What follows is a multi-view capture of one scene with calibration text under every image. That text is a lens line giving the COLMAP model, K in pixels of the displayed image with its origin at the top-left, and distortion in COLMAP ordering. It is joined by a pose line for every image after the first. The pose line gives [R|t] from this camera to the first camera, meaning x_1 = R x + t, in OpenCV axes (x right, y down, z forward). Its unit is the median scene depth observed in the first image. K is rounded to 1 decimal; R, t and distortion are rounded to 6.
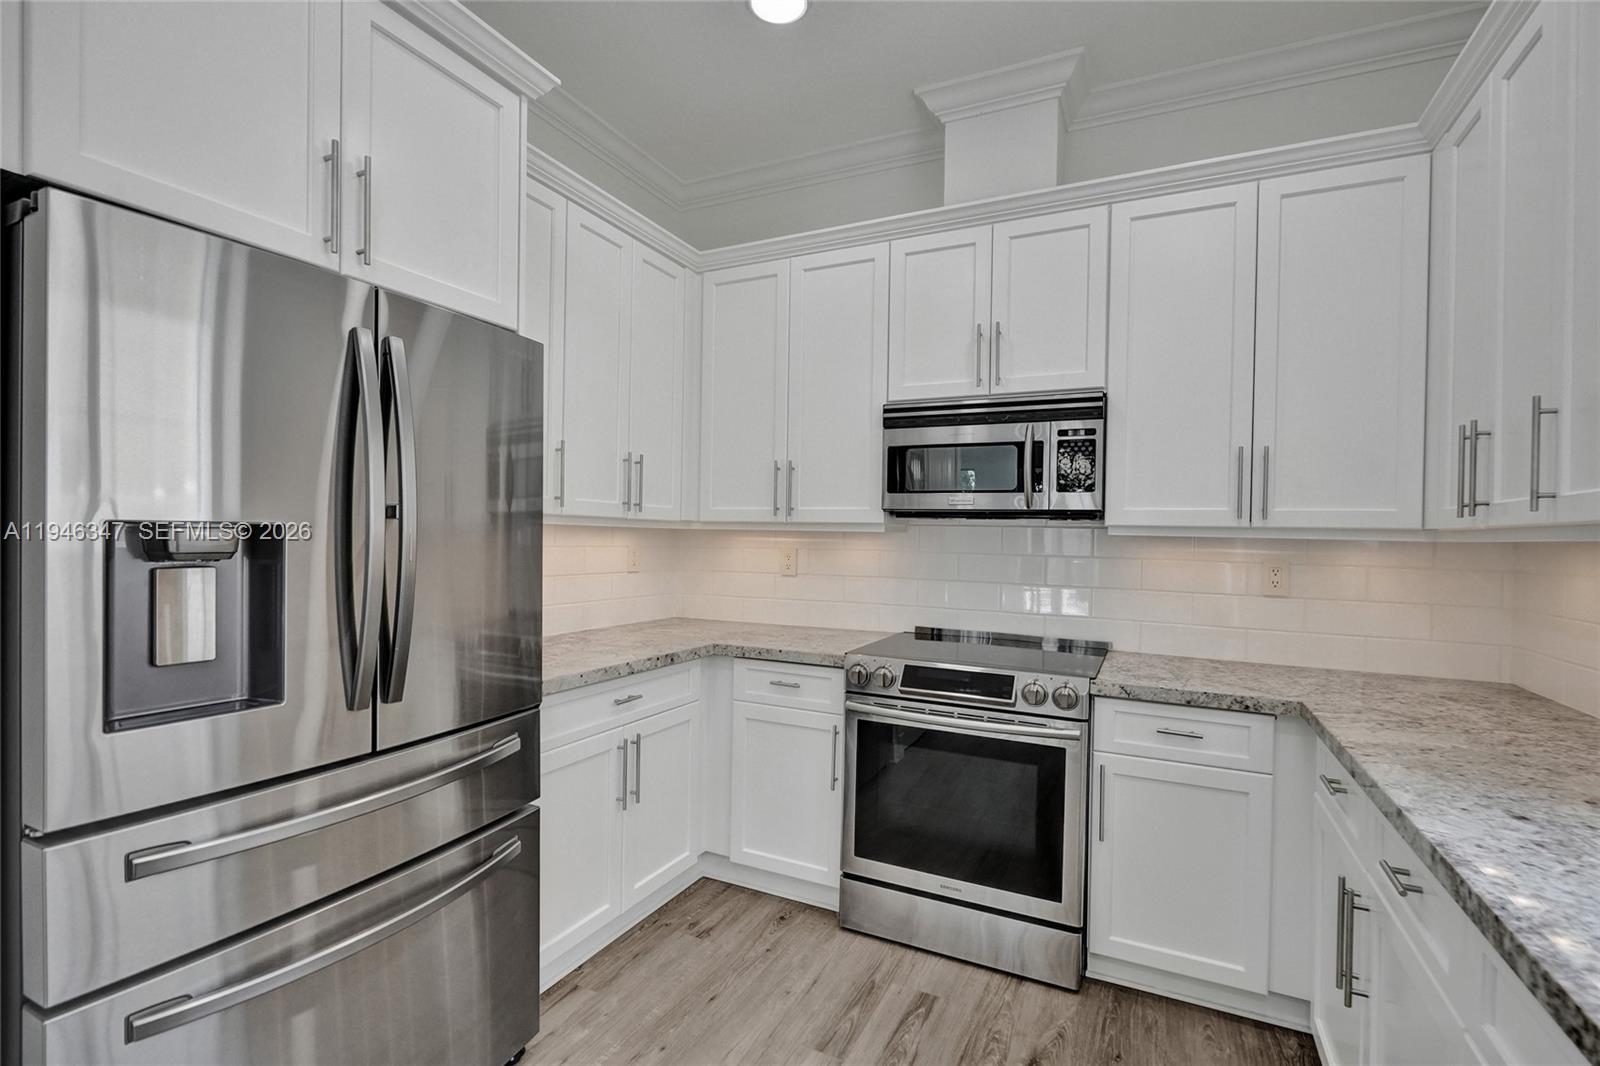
lens RADIAL K [[734.2, 0, 804.2], [0, 734.2, 537.1], [0, 0, 1]] dist [-0.002140, 0.001220]
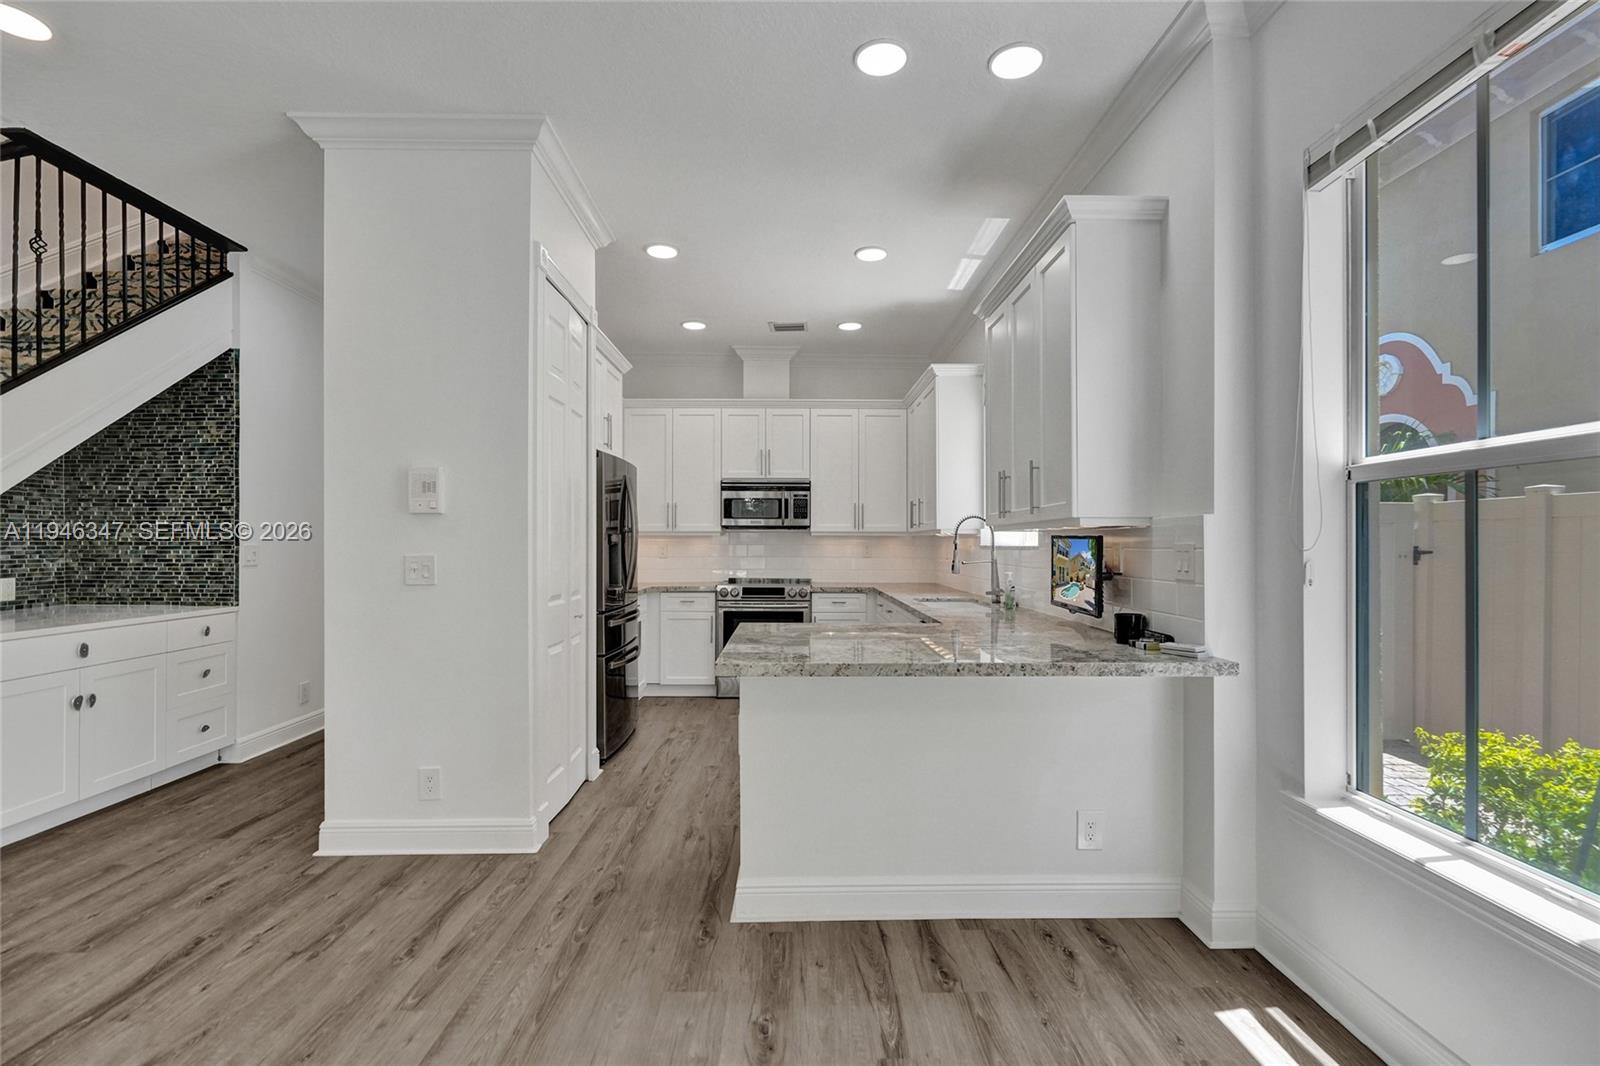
lens RADIAL K [[734.2, 0, 804.2], [0, 734.2, 537.1], [0, 0, 1]] dist [-0.002140, 0.001220]
pose [[0.891178, -0.013137, 0.453464, -0.804446], [0.016997, 0.999846, -0.004439, 0.014765], [-0.453336, 0.011664, 0.891264, -1.332494]]
